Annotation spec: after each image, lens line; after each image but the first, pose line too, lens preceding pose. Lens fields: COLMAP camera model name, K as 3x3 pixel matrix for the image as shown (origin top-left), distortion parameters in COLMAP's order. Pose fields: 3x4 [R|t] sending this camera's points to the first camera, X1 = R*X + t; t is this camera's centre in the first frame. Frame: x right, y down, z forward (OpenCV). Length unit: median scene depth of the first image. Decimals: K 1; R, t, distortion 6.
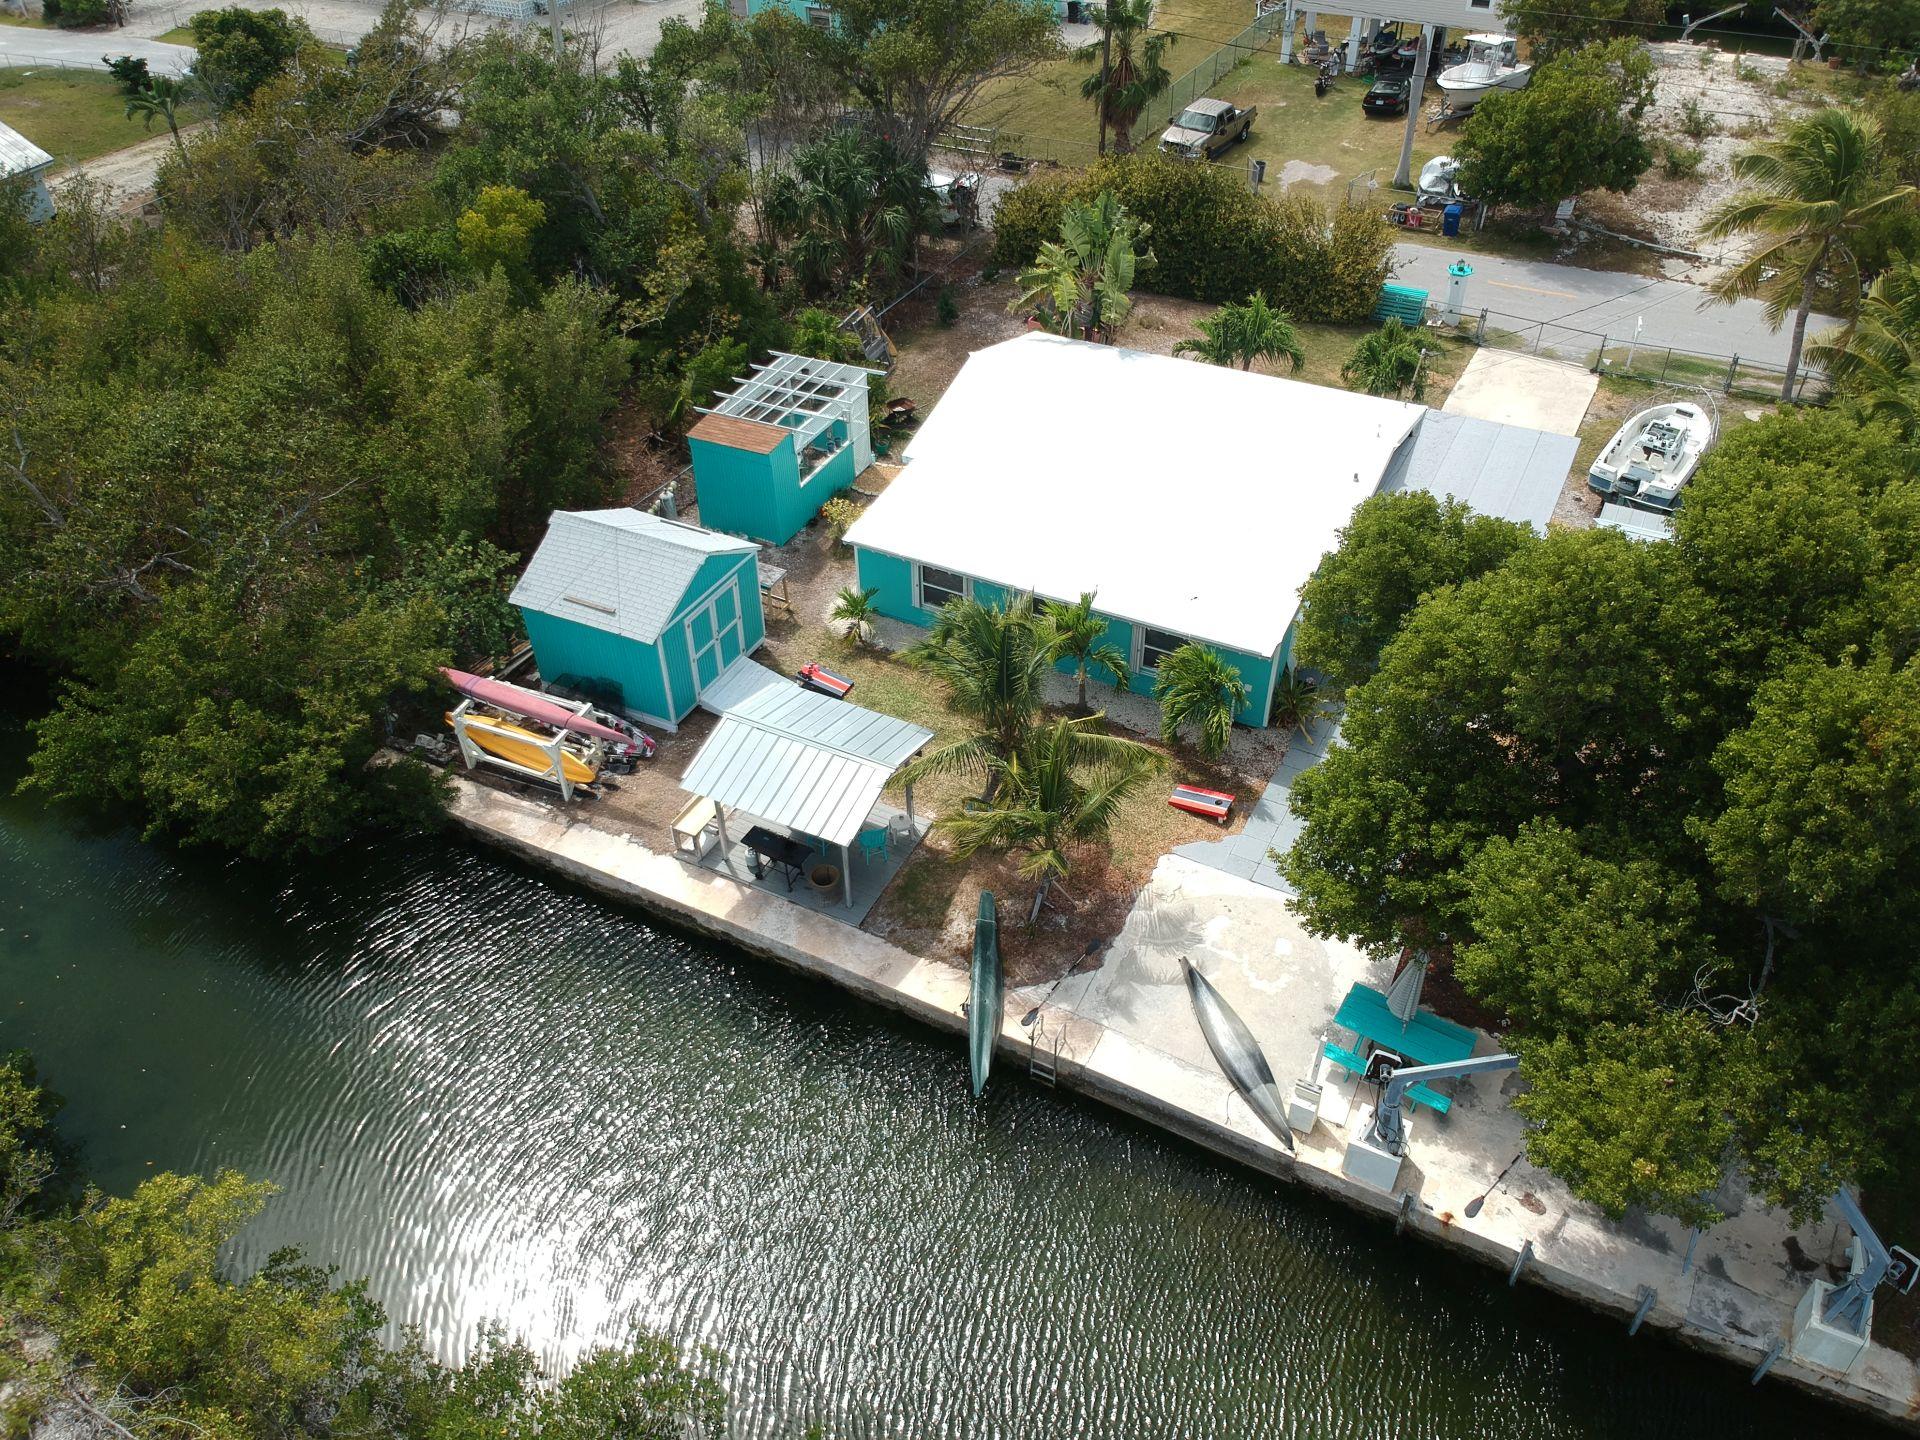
lens RADIAL K [[1415.9, 0, 963.8], [0, 1415.9, 700.2], [0, 0, 1]] dist [0.072629, -0.121237]
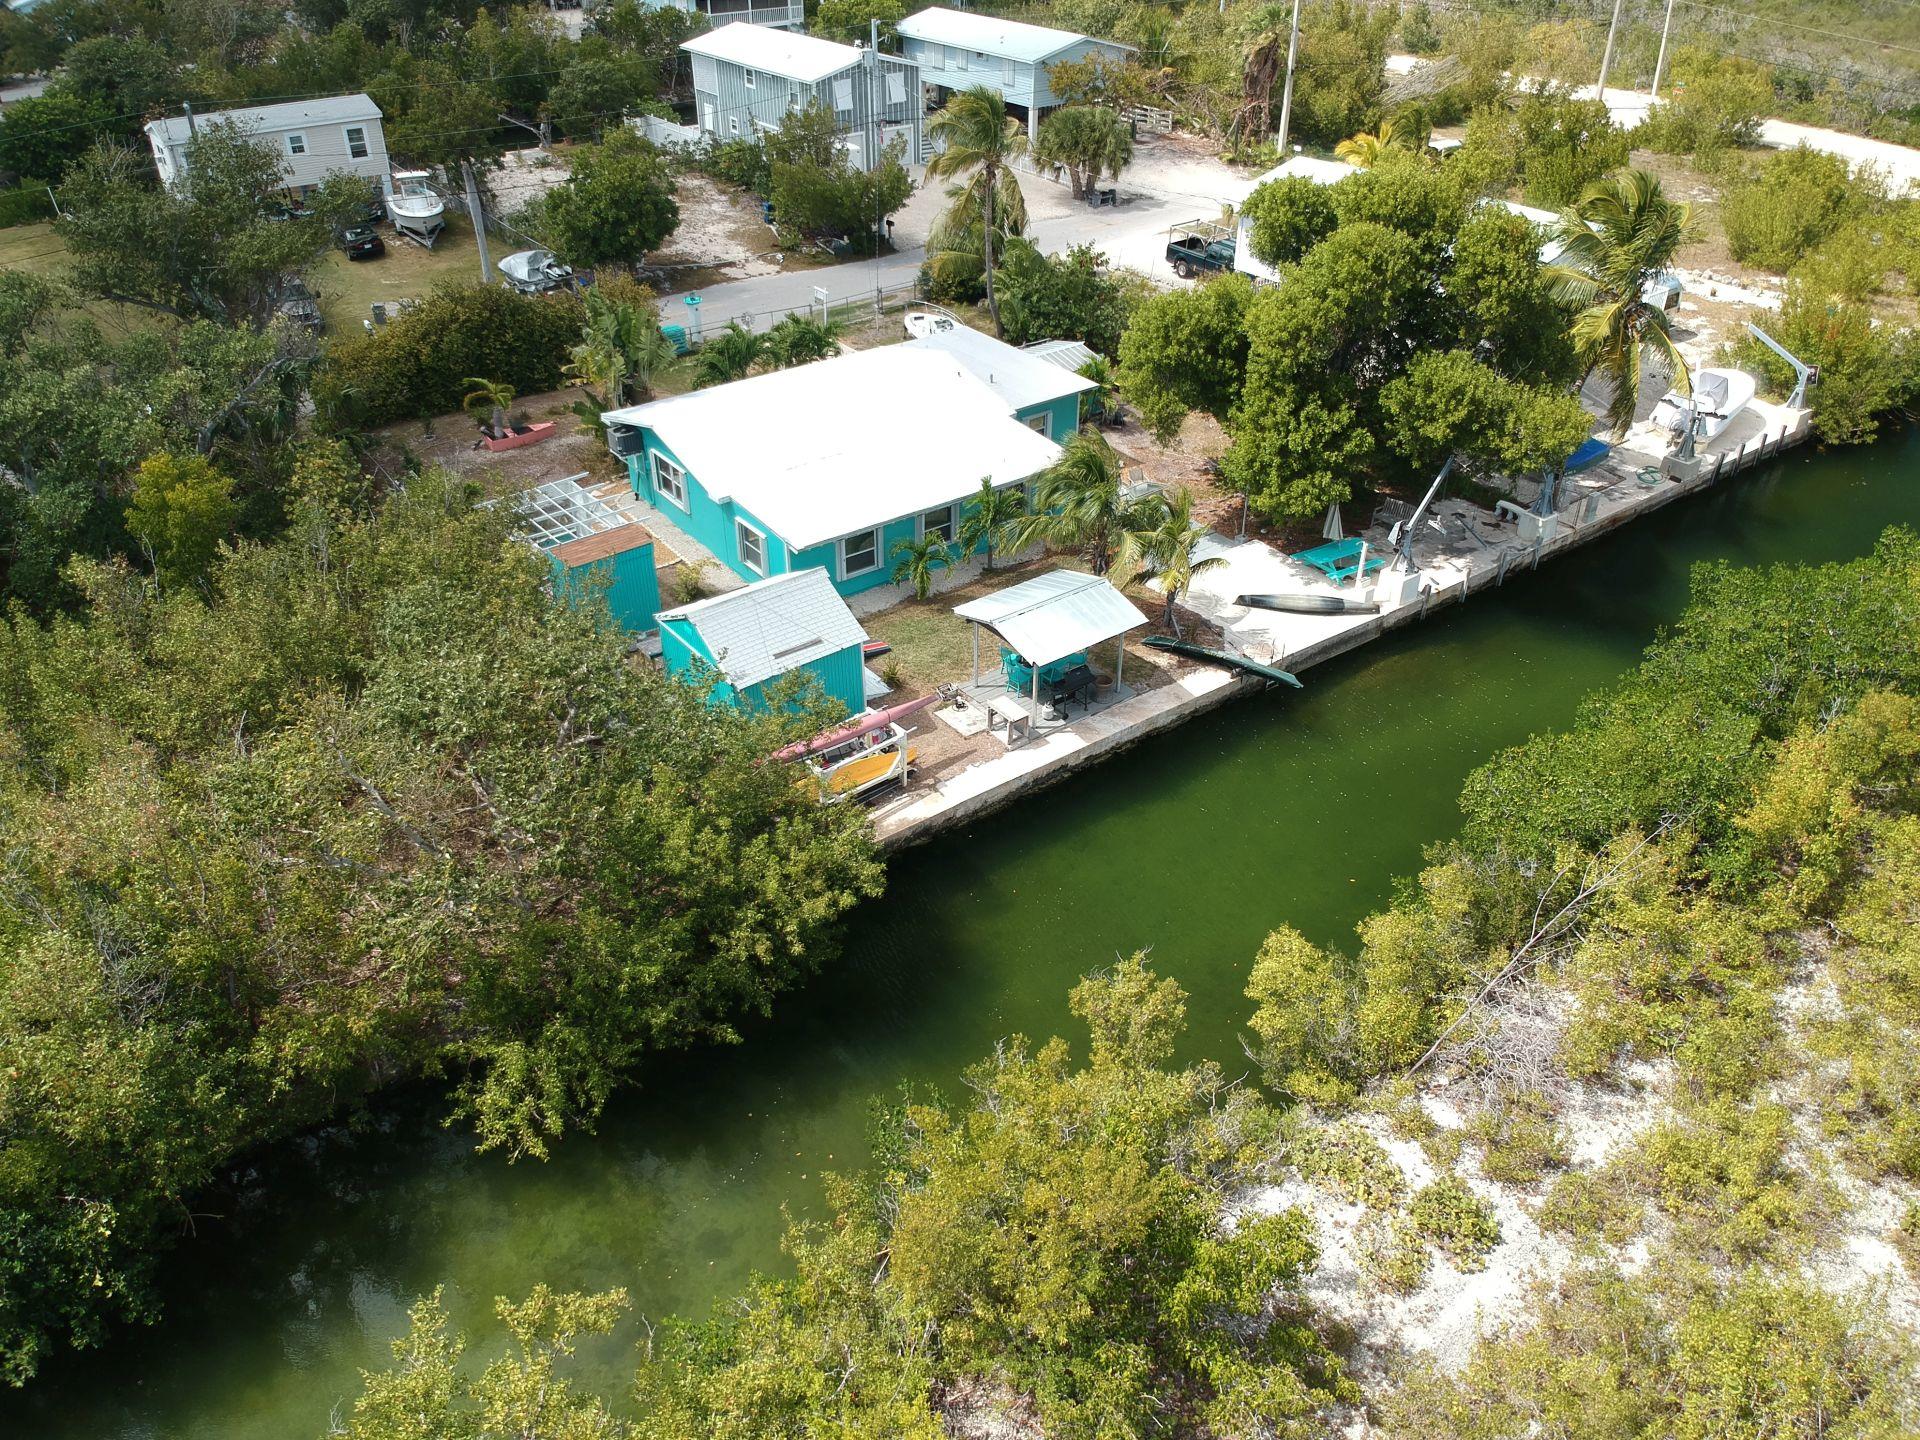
lens RADIAL K [[1415.9, 0, 949.0], [0, 1415.9, 710.6], [0, 0, 1]] dist [0.072629, -0.121237]
pose [[0.442842, -0.483990, 0.754748, -1.039510], [0.561430, 0.806014, 0.187451, -0.164427], [-0.699062, 0.340727, 0.628663, 0.219464]]
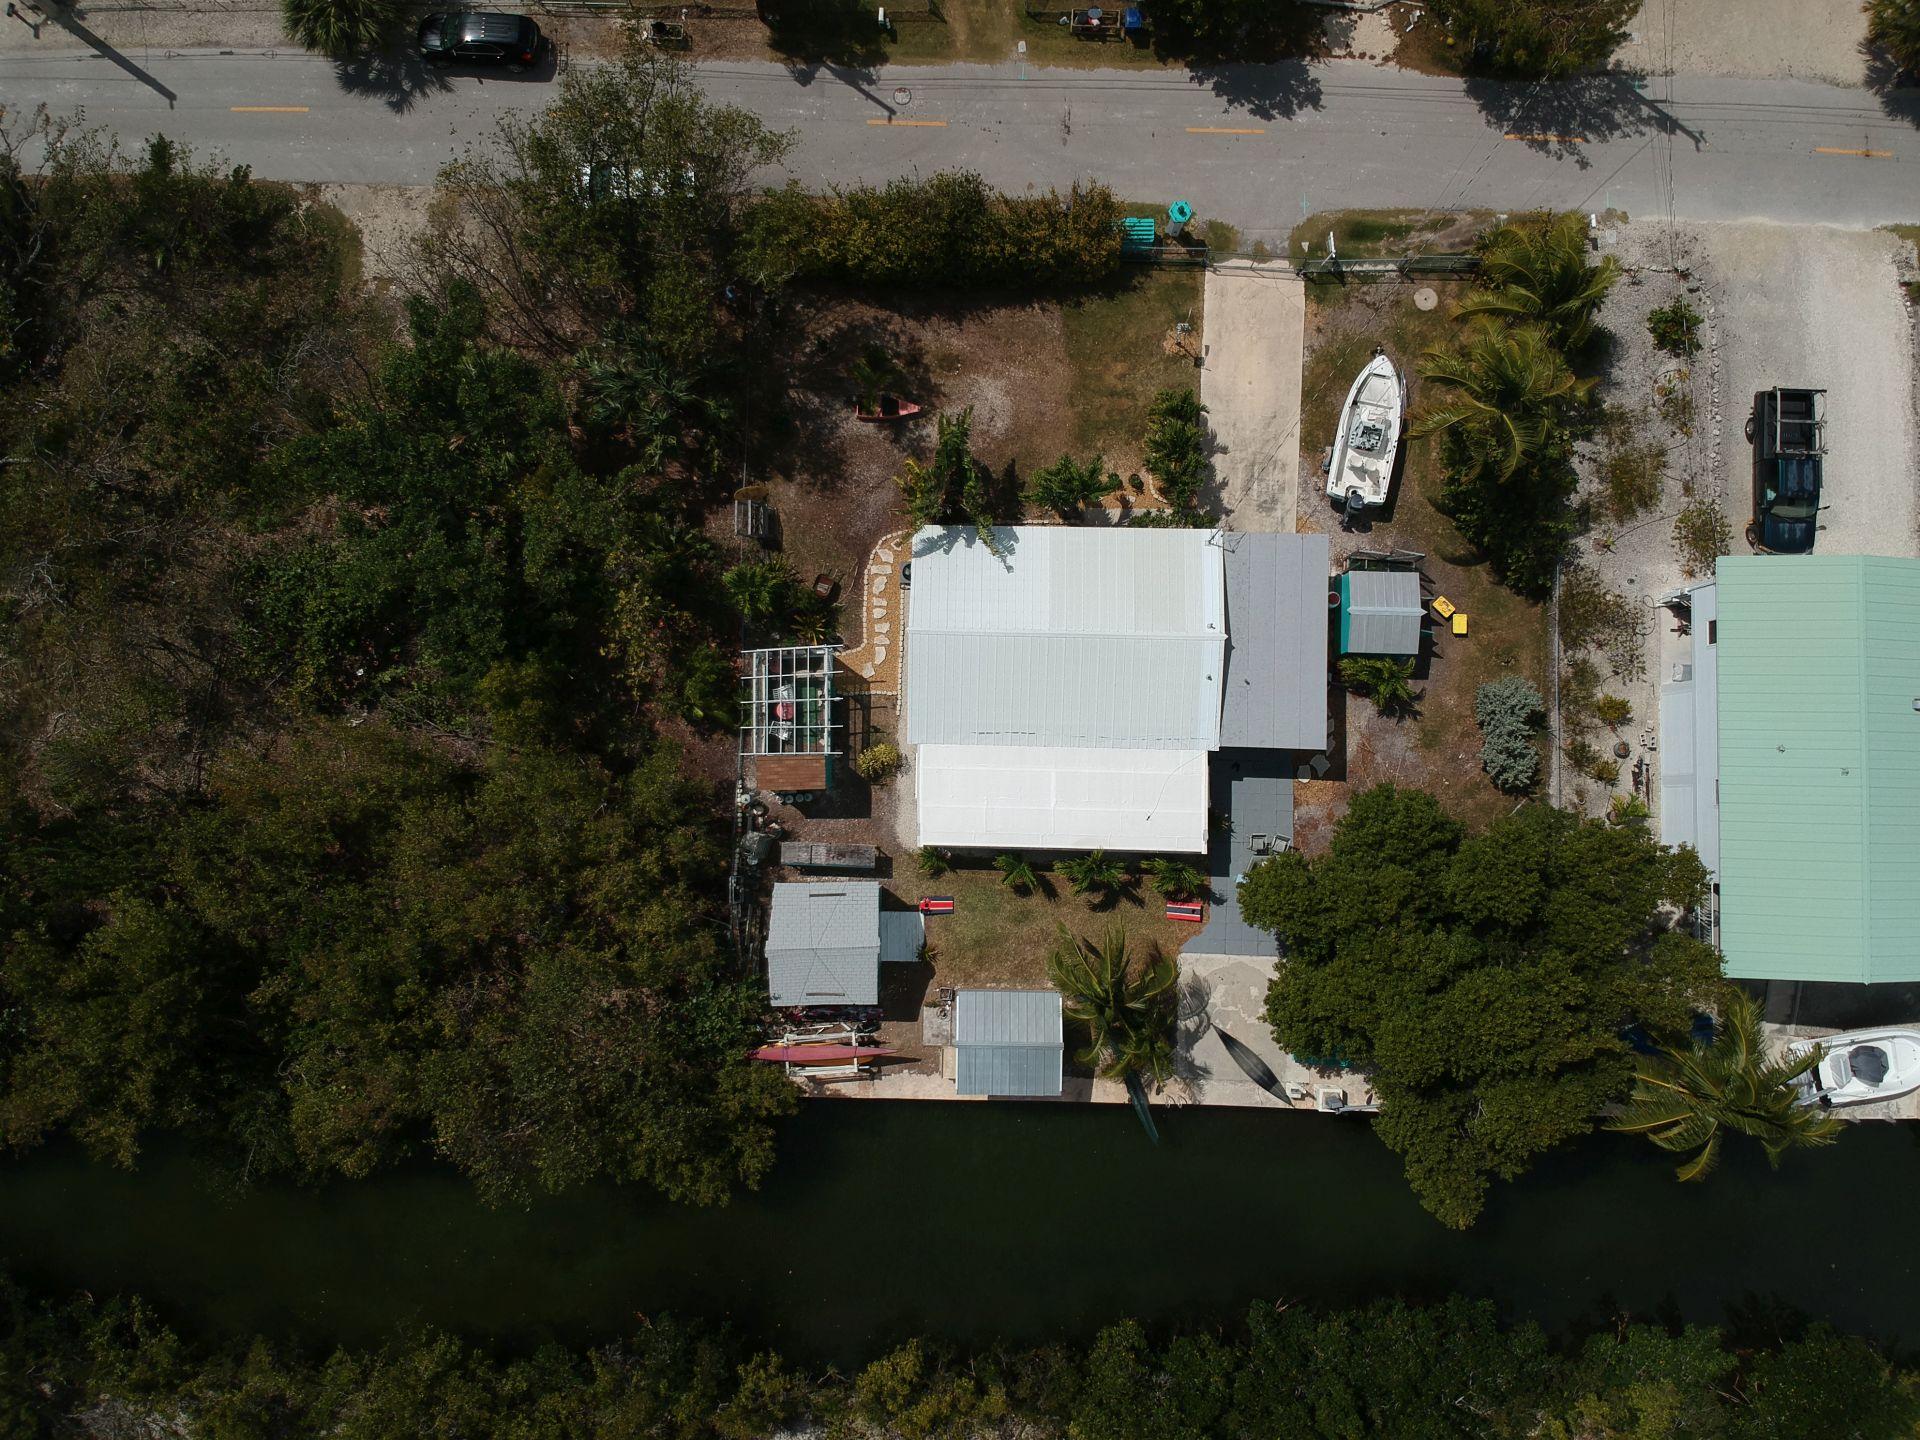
lens RADIAL K [[1415.9, 0, 955.0], [0, 1415.9, 718.9], [0, 0, 1]] dist [0.072629, -0.121237]
pose [[0.898127, -0.438105, 0.037839, -0.049223], [0.269976, 0.617283, 0.738968, -1.378741], [-0.347103, -0.653472, 0.672677, 0.049679]]
